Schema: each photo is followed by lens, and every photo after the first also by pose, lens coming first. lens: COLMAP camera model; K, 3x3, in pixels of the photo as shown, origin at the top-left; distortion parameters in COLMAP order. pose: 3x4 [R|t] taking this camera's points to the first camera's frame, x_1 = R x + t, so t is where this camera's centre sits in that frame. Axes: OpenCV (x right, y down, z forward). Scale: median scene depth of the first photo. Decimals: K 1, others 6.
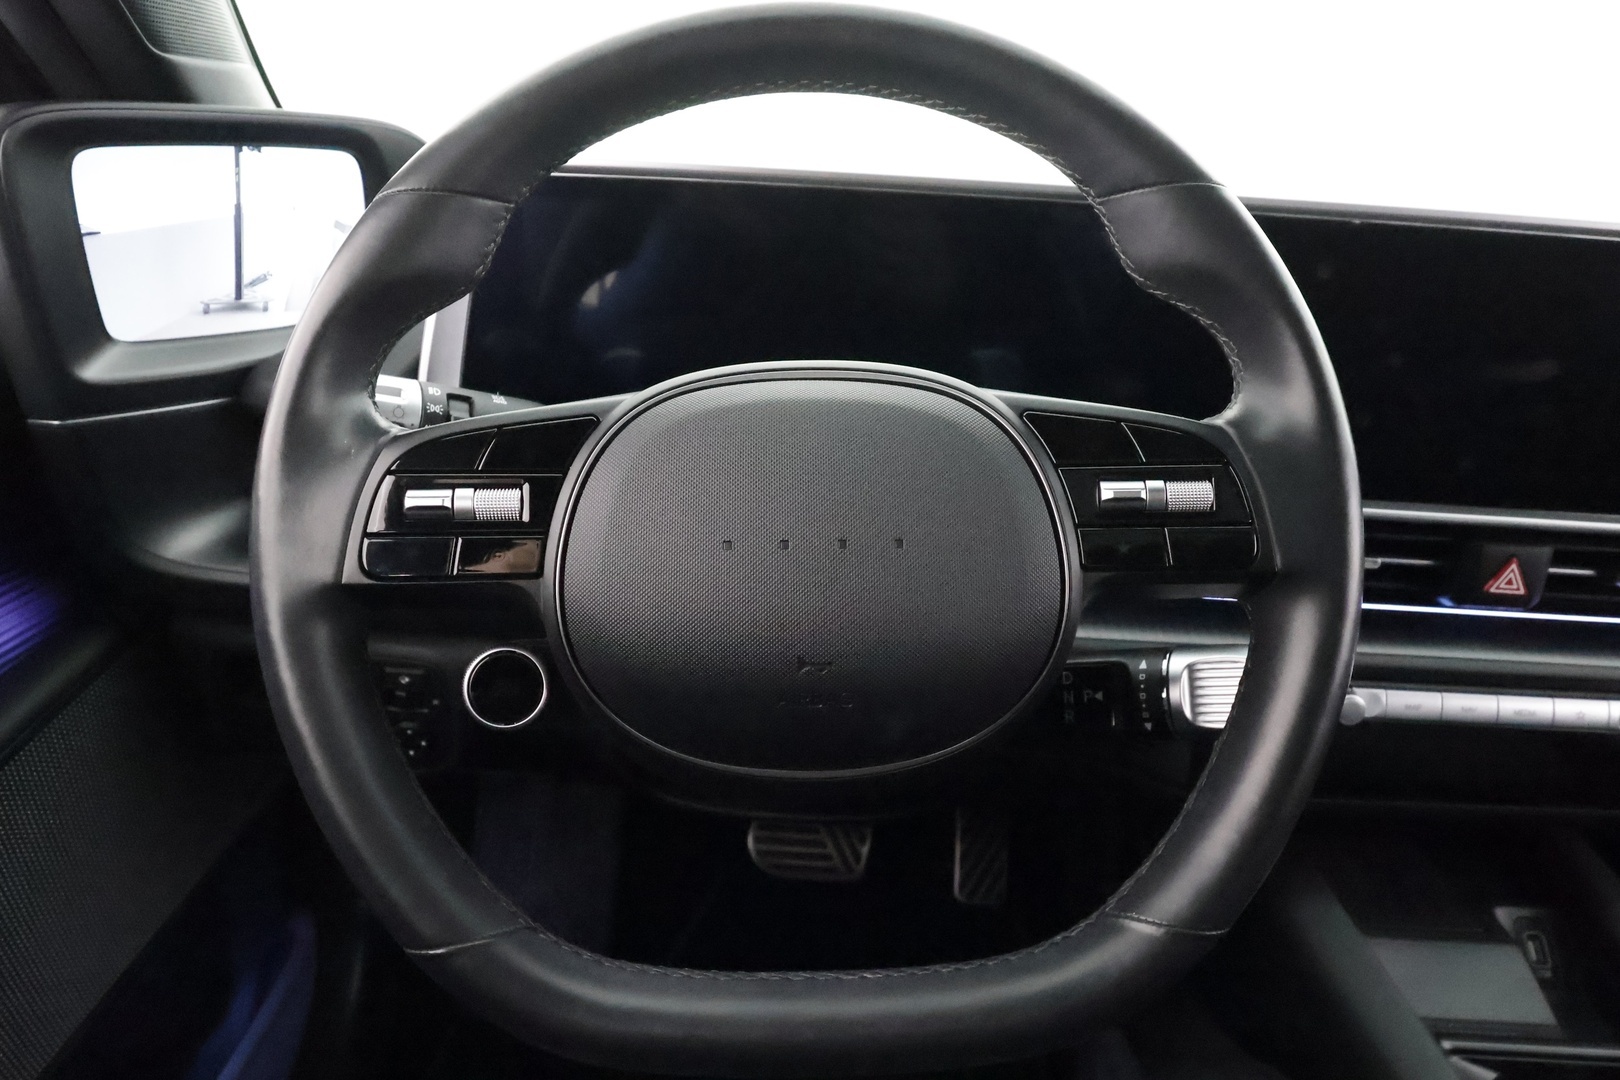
lens RADIAL K [[1123.0, 0, 810.0], [0, 1123.0, 540.0], [0, 0, 1]] dist [0.002691, -0.000485]
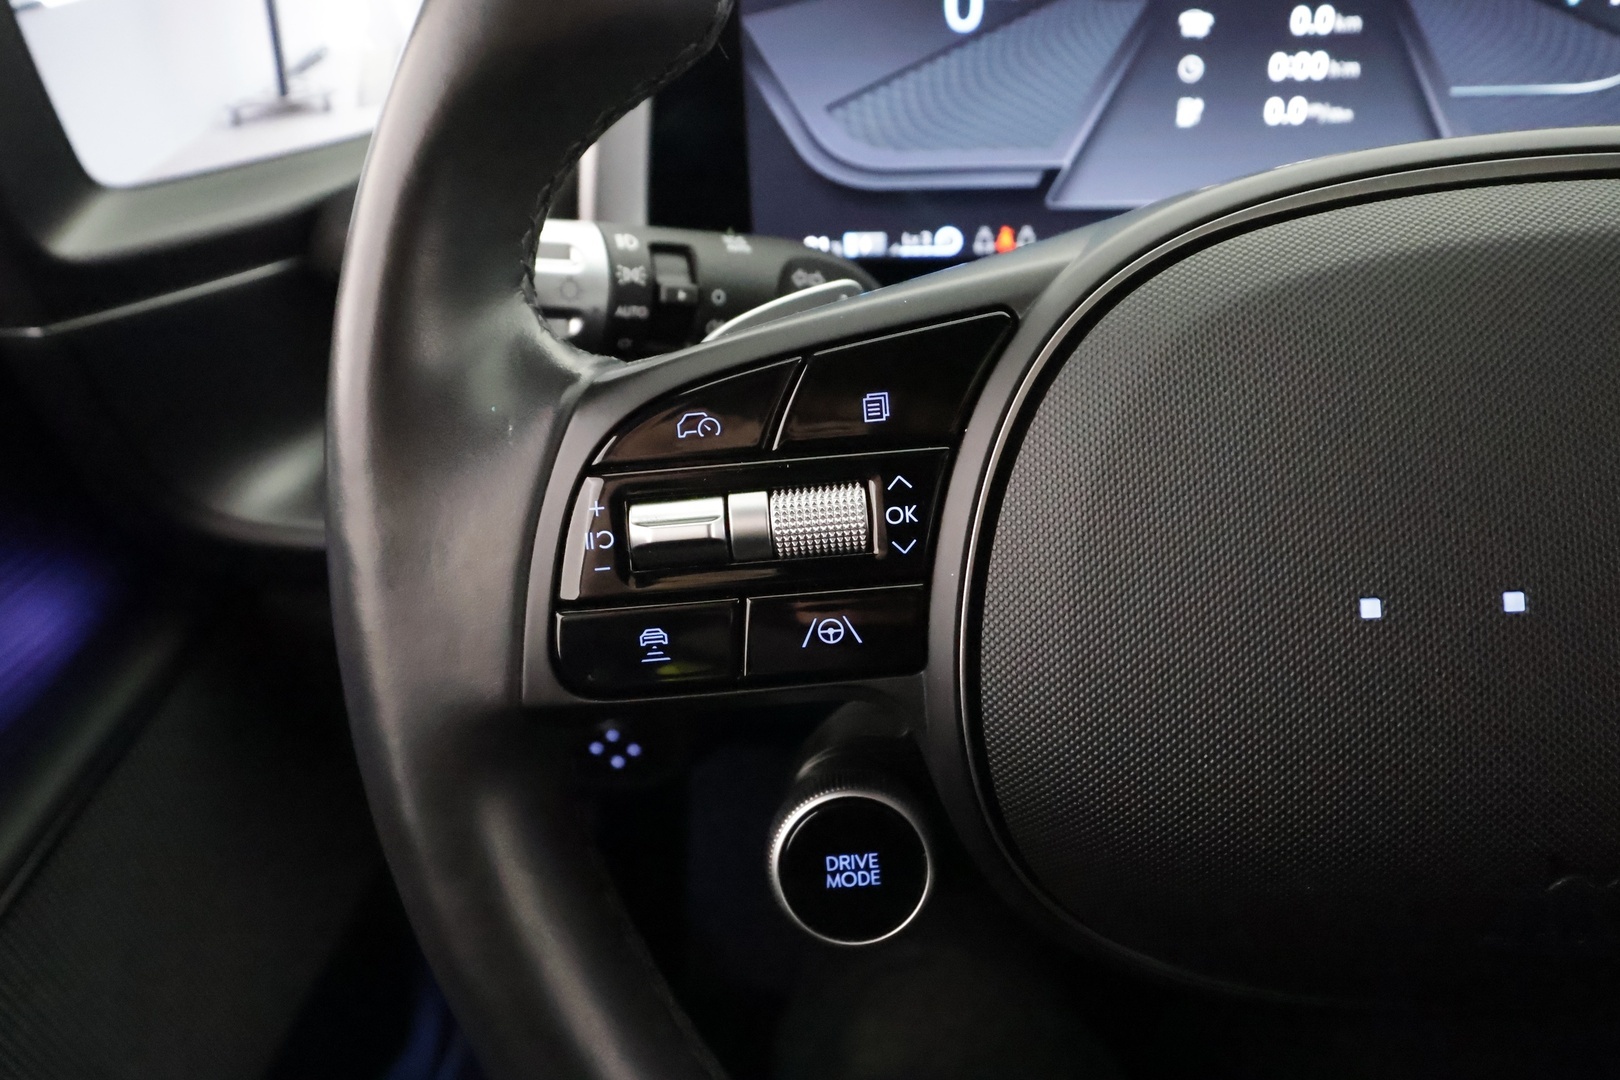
lens RADIAL K [[1283.2, 0, 806.5], [0, 1283.2, 512.8], [0, 0, 1]] dist [0.007810, 0.003449]
pose [[0.987444, -0.050428, -0.149703, -0.144666], [0.074249, 0.984632, 0.158071, -0.085544], [0.139432, -0.167202, 0.976013, 0.340987]]
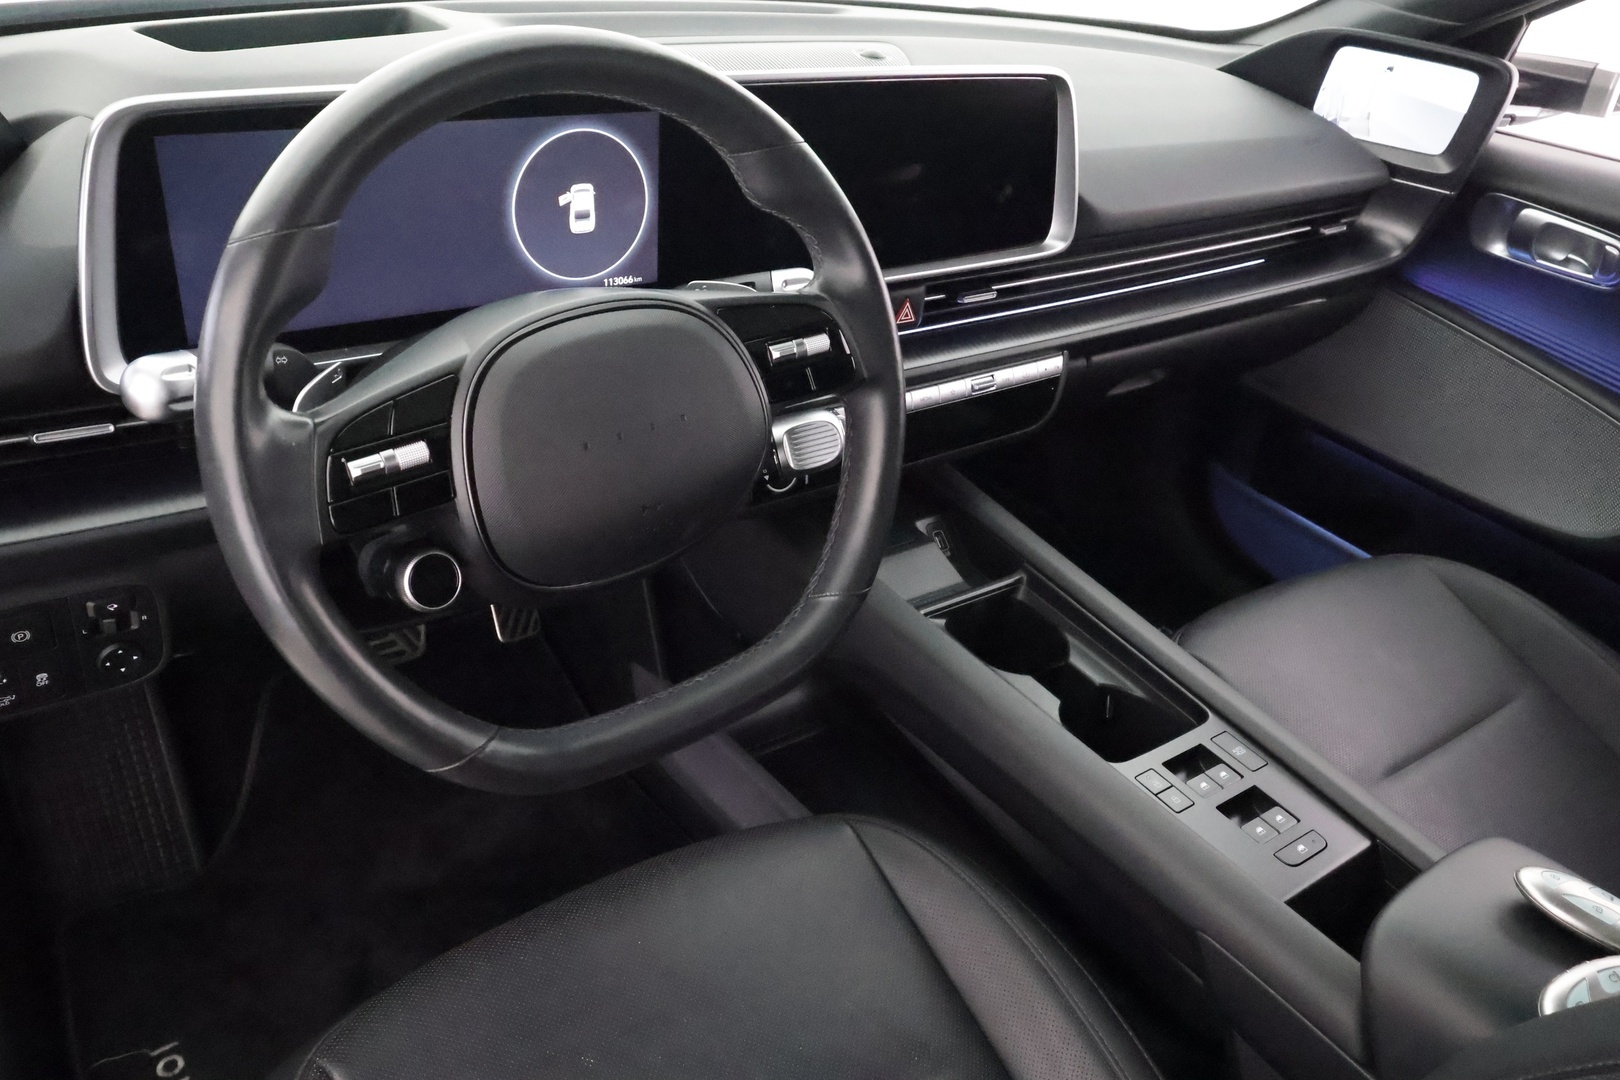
lens RADIAL K [[1256.0, 0, 831.9], [0, 1256.0, 536.0], [0, 0, 1]] dist [0.010279, -0.004837]
pose [[0.796015, -0.283882, 0.534575, -0.506237], [0.135016, 0.944217, 0.300373, -0.233314], [-0.590026, -0.166926, 0.789940, -0.363122]]
